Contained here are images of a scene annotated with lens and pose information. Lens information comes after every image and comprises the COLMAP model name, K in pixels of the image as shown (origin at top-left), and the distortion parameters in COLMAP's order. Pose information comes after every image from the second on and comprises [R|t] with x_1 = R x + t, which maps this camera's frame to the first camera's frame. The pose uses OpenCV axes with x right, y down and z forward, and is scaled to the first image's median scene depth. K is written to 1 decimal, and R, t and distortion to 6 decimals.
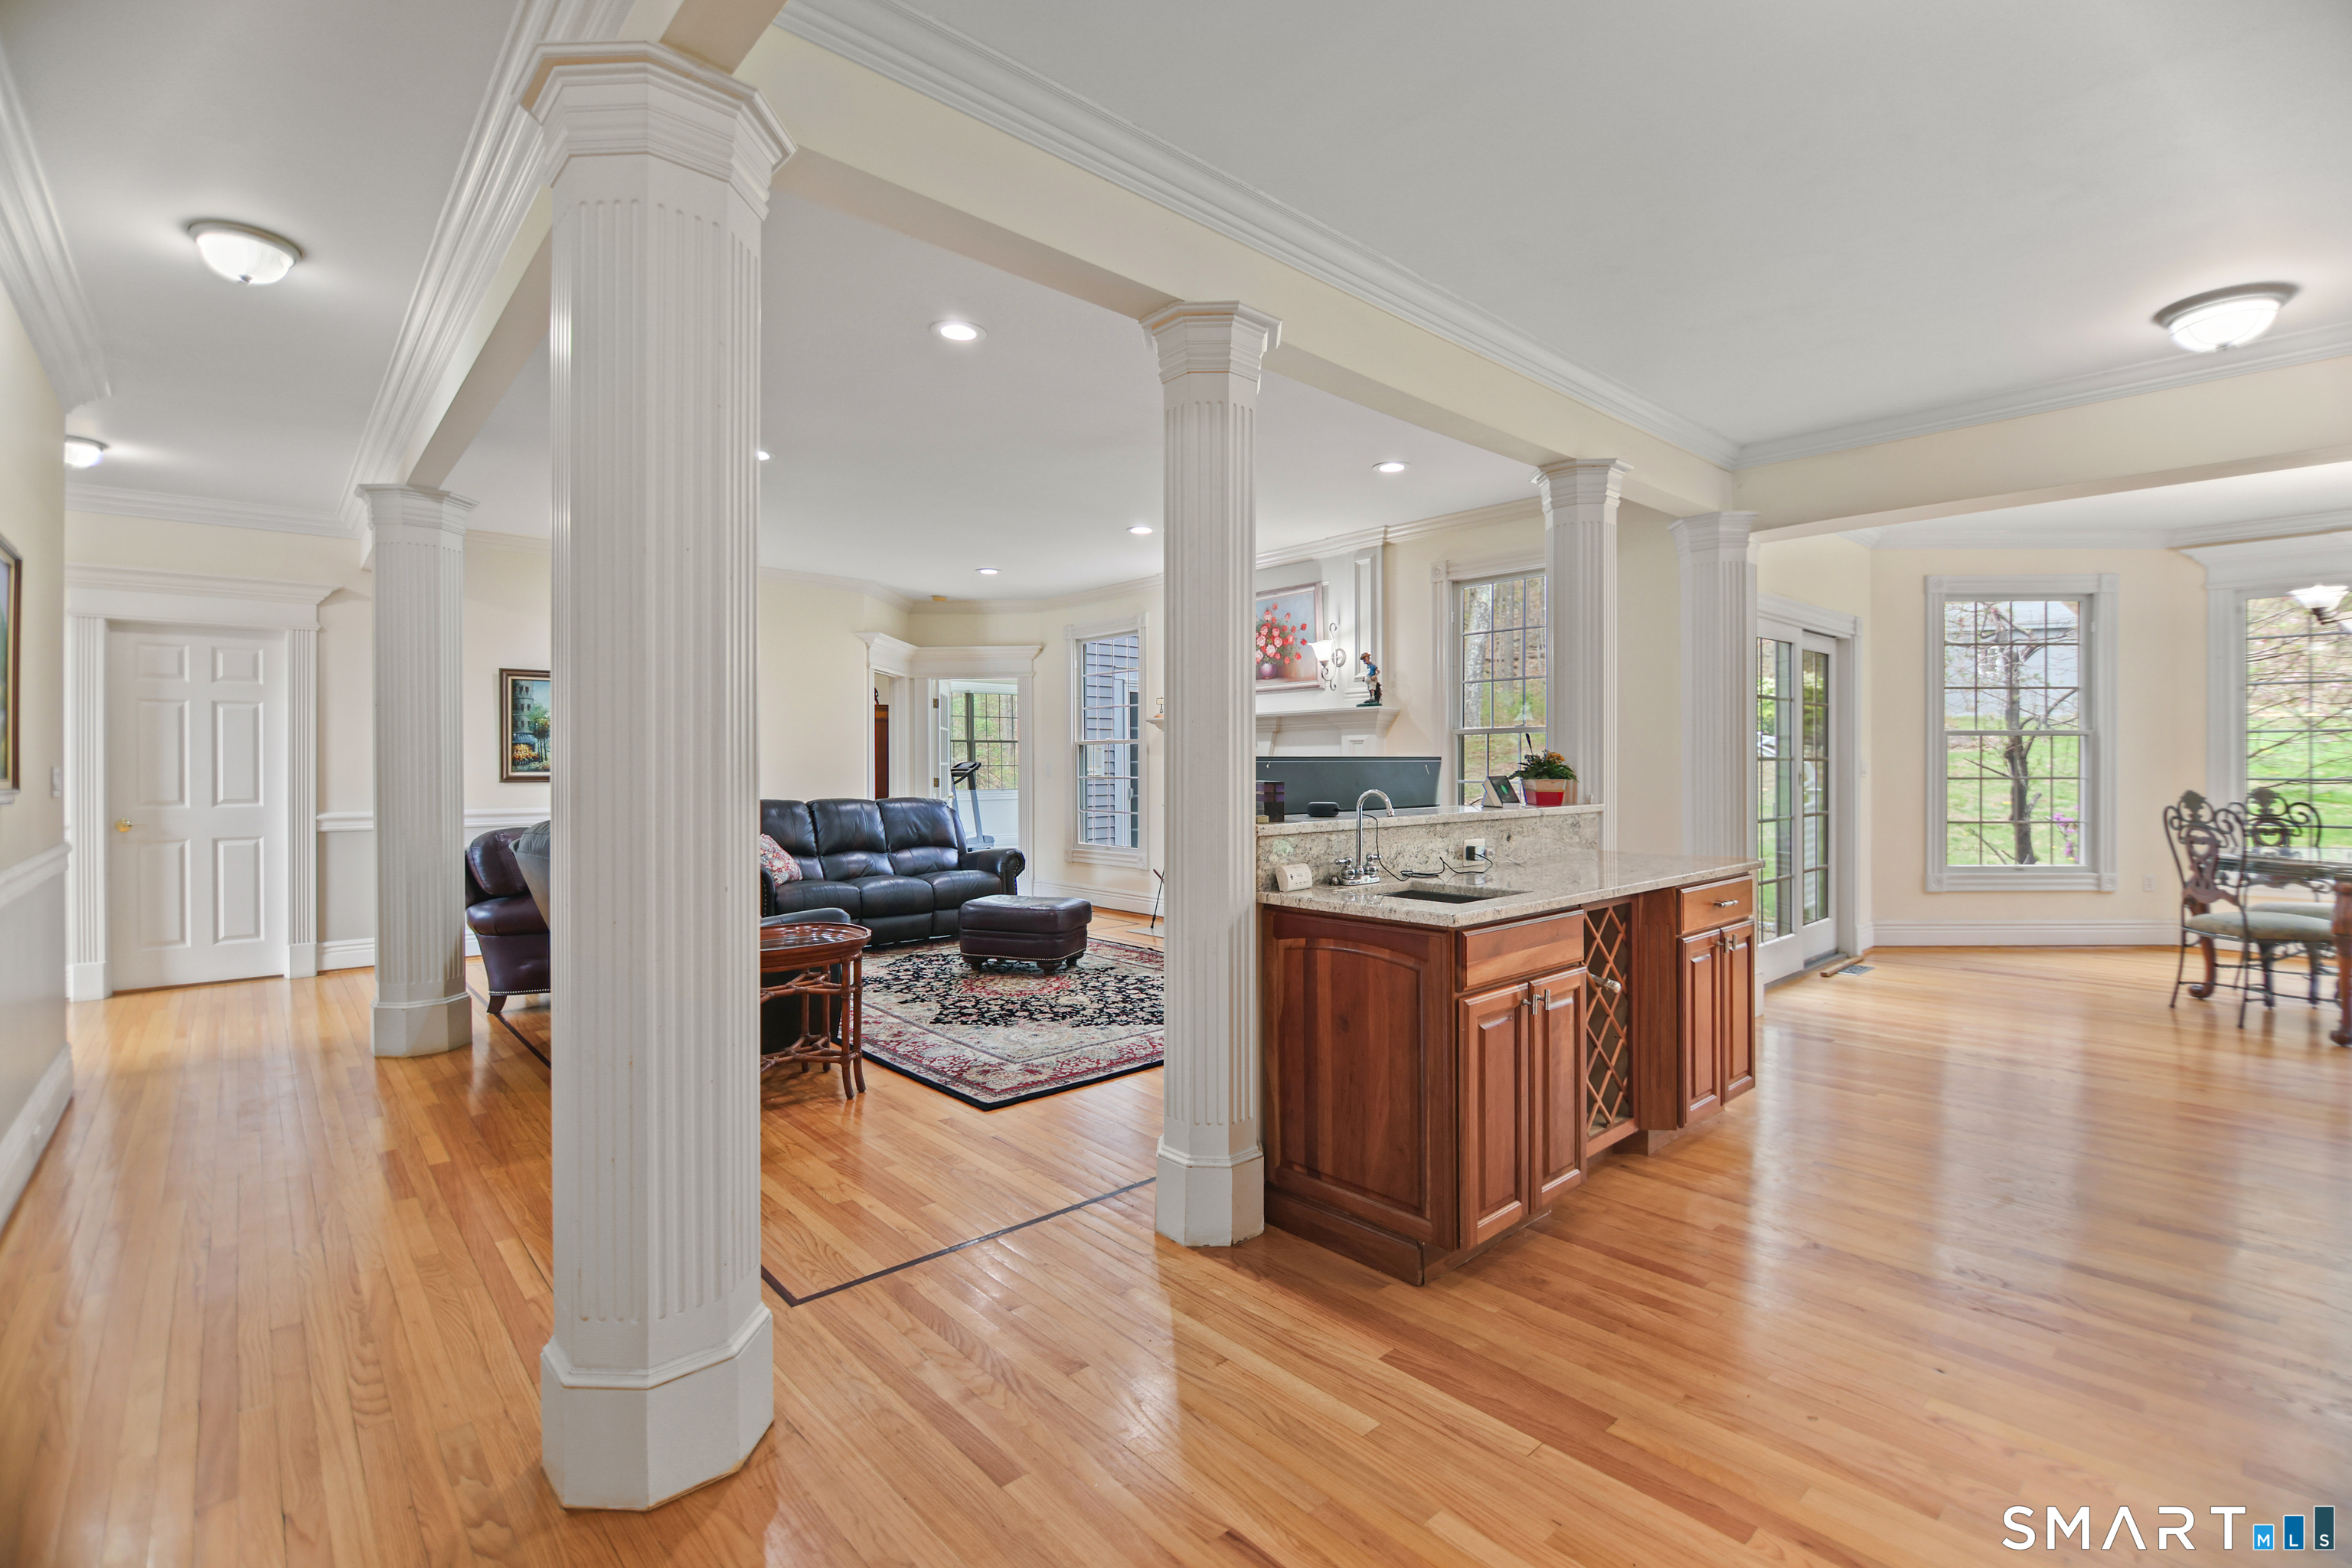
lens RADIAL K [[1053.4, 0, 1187.6], [0, 1053.4, 773.0], [0, 0, 1]] dist [-0.013981, -0.000154]
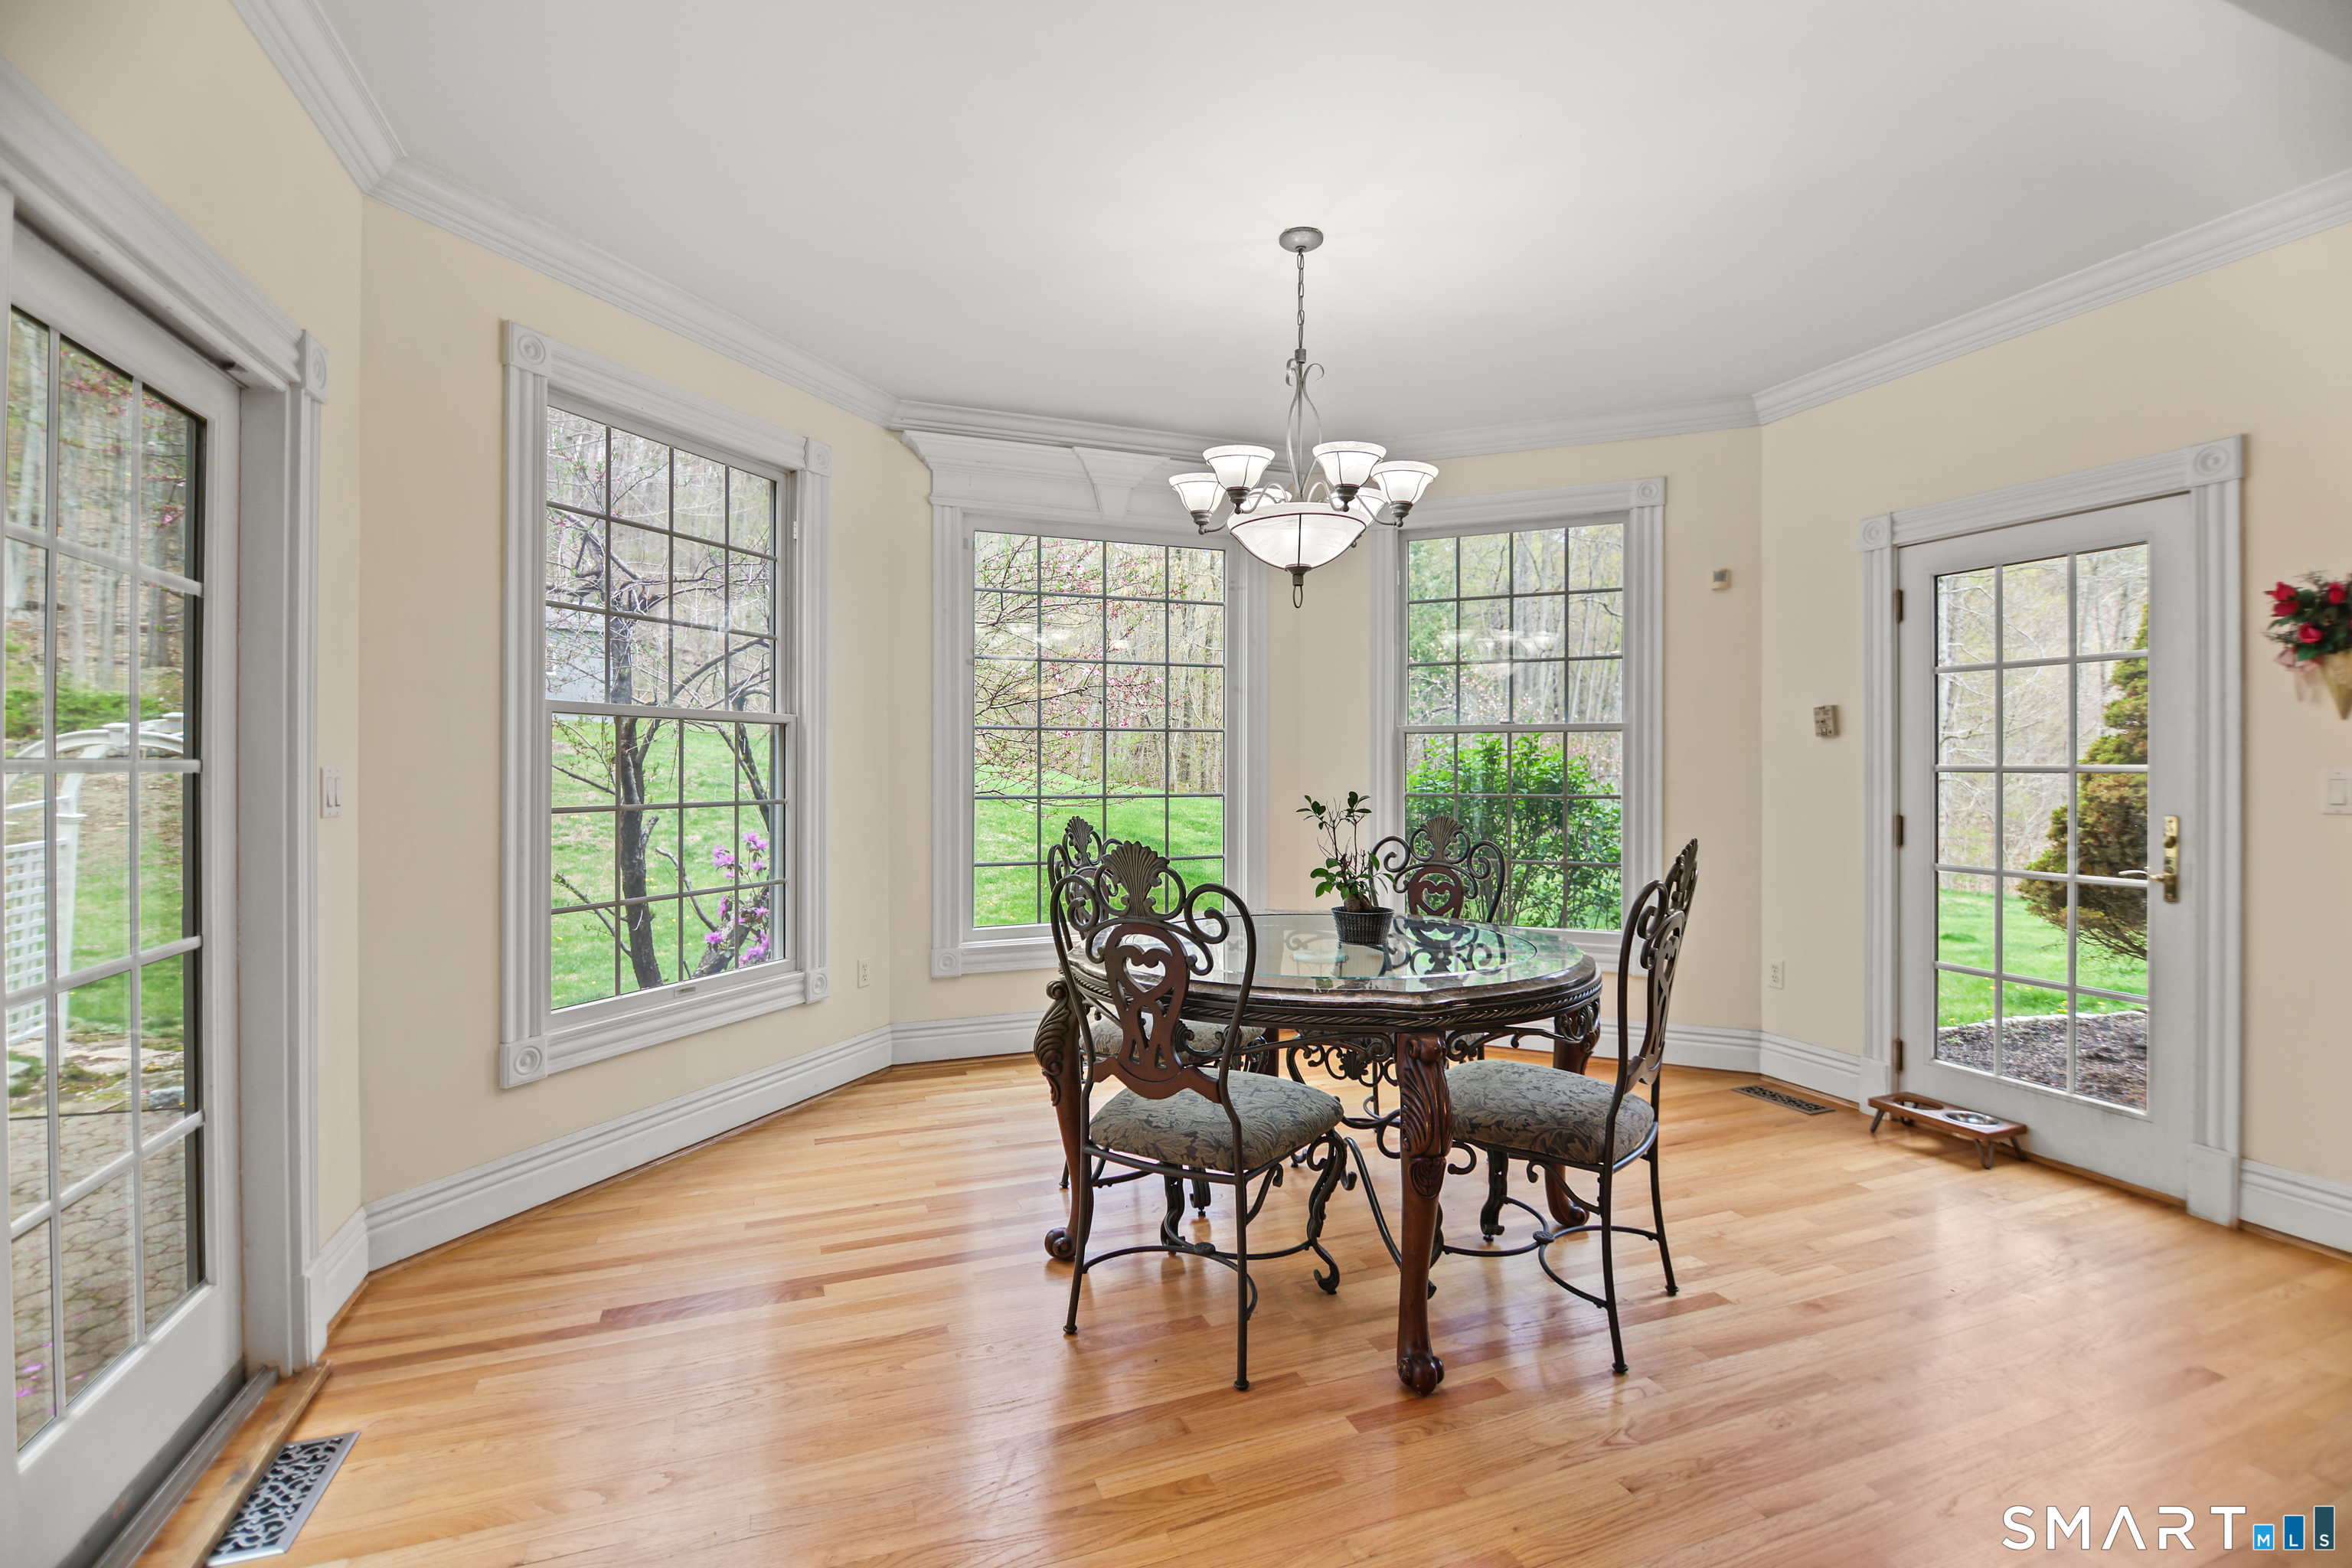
lens RADIAL K [[1053.4, 0, 1186.4], [0, 1053.4, 777.1], [0, 0, 1]] dist [-0.013981, -0.000154]
pose [[0.353878, 0.005145, 0.935278, 0.422698], [-0.001836, 0.999987, -0.004806, -0.005143], [-0.935290, -0.000016, 0.353882, 0.611940]]
